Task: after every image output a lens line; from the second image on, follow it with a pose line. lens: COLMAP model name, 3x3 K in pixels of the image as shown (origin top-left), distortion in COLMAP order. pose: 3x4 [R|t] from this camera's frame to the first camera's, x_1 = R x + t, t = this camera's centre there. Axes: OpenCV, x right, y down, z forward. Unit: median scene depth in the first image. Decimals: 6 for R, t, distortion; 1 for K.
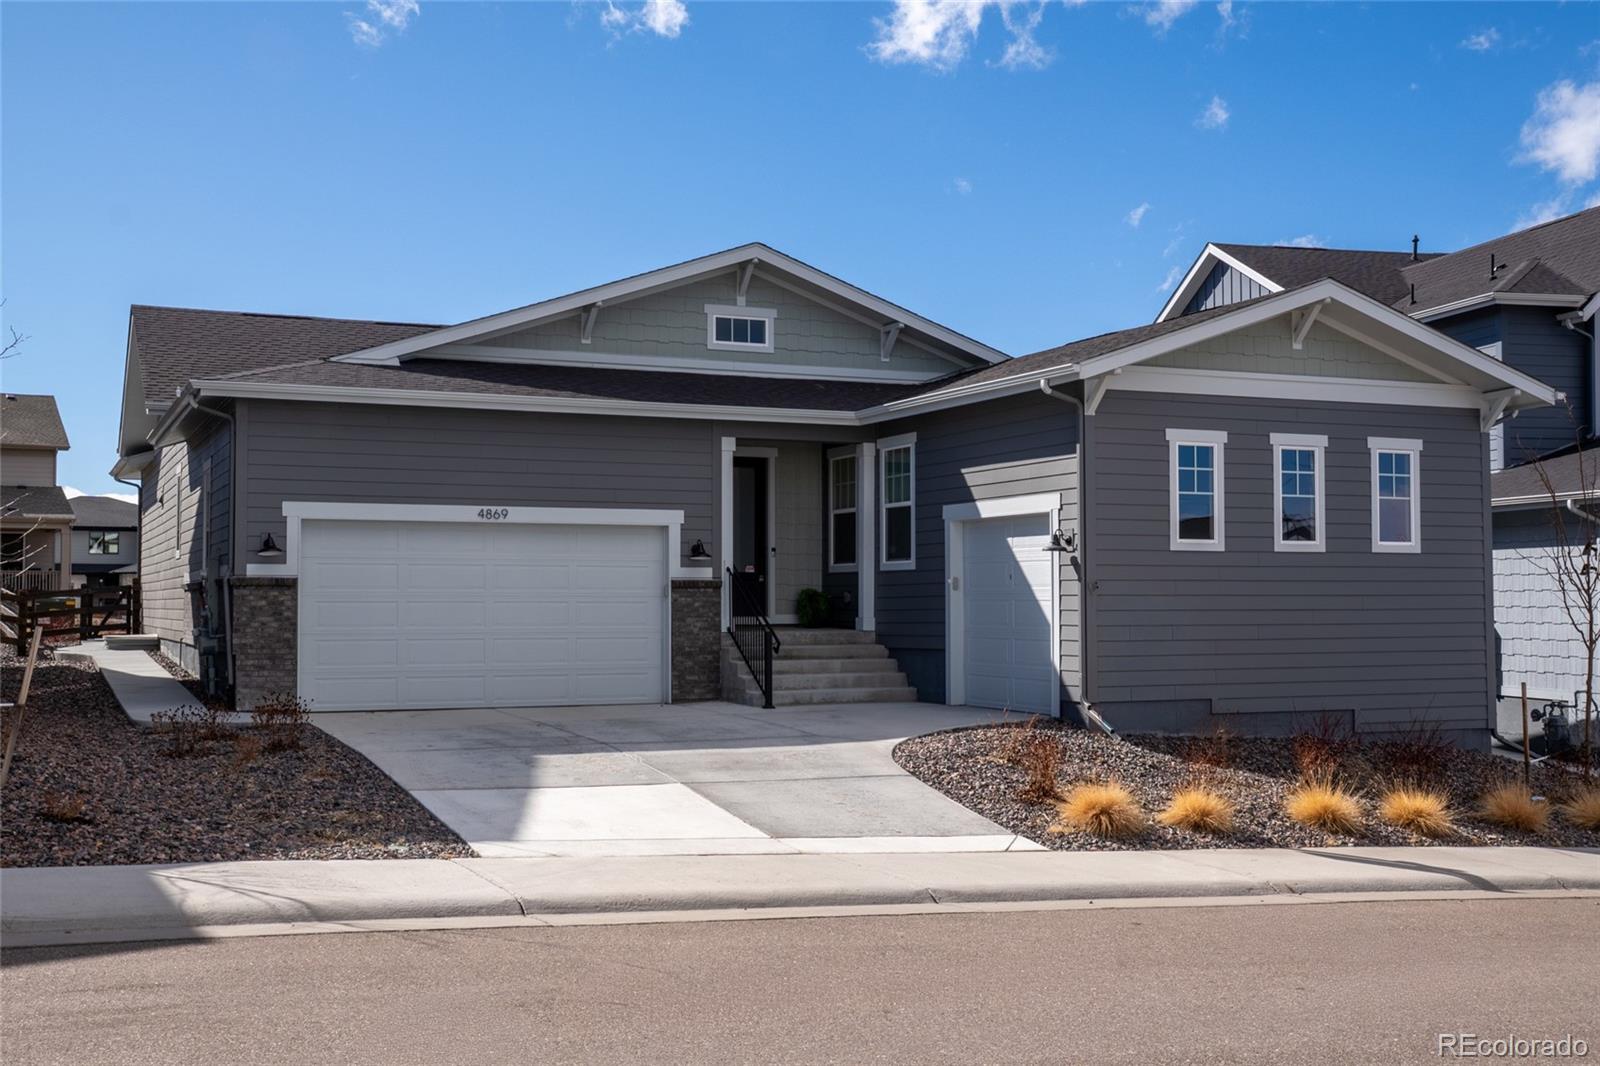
lens RADIAL K [[1676.2, 0, 798.3], [0, 1676.2, 491.7], [0, 0, 1]] dist [-0.014410, 0.203966]
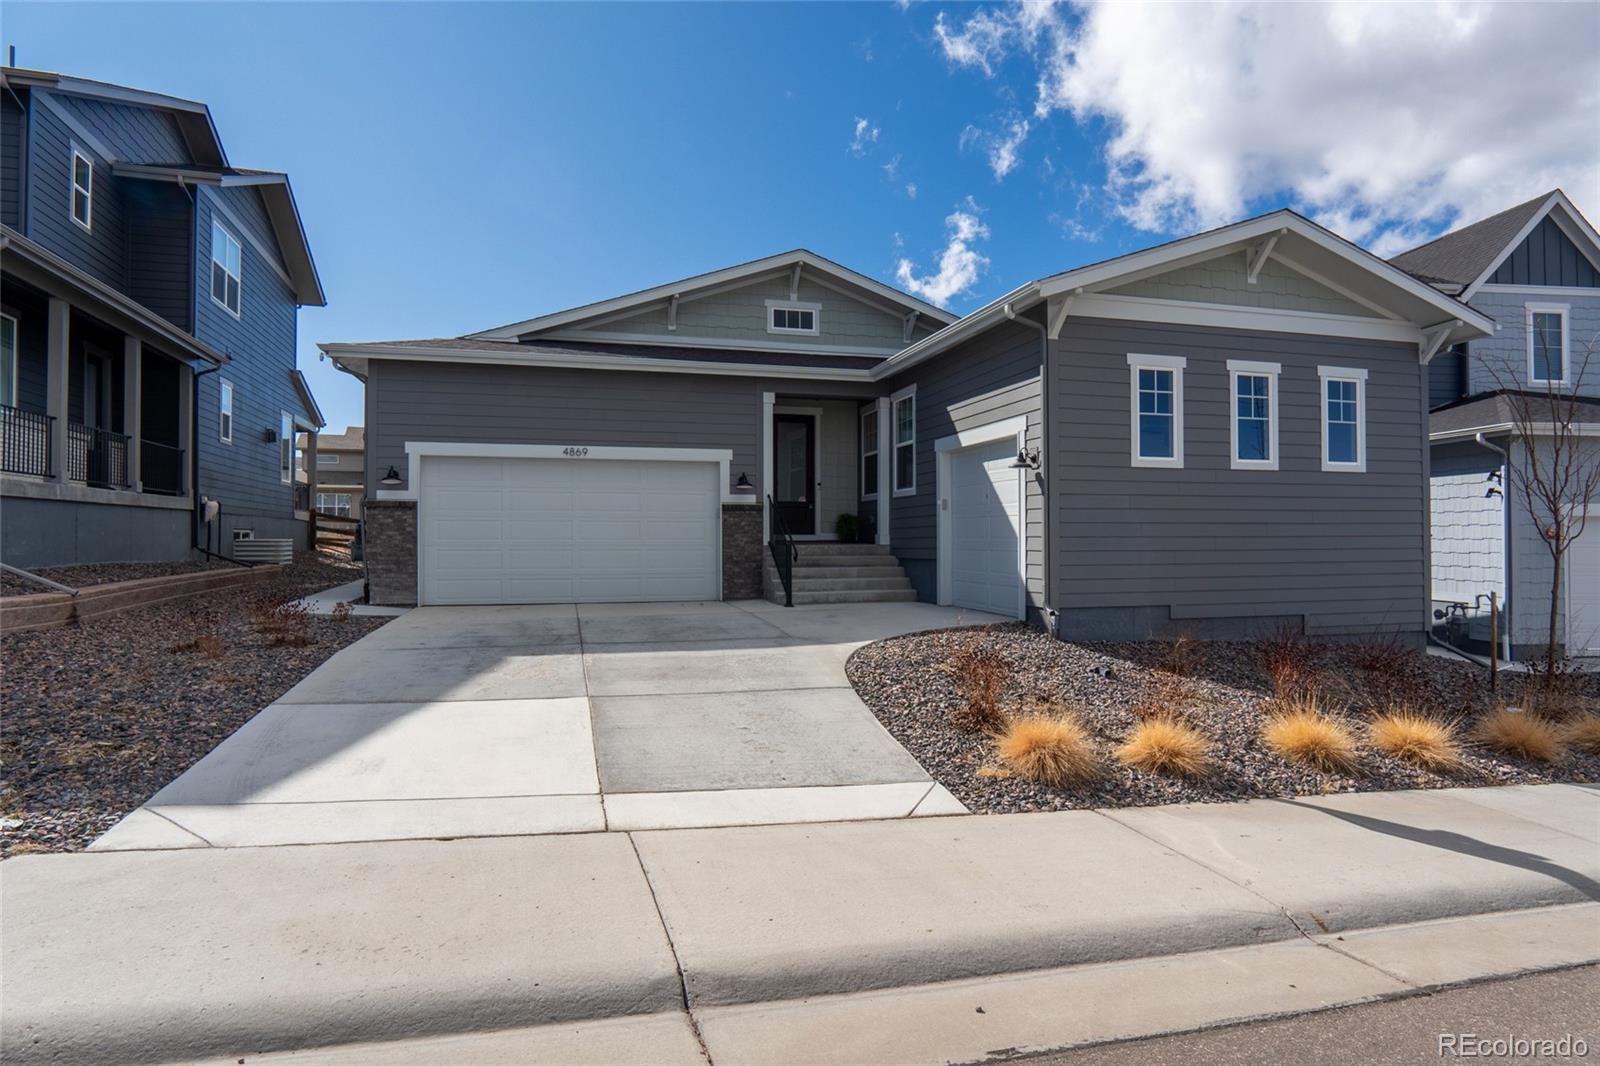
lens RADIAL K [[873.5, 0, 799.7], [0, 873.5, 508.8], [0, 0, 1]] dist [-0.027065, 0.003962]
pose [[0.989613, -0.004486, -0.143689, 0.088070], [0.009289, 0.999420, 0.032768, 0.039645], [0.143459, -0.033763, 0.989080, 0.400189]]
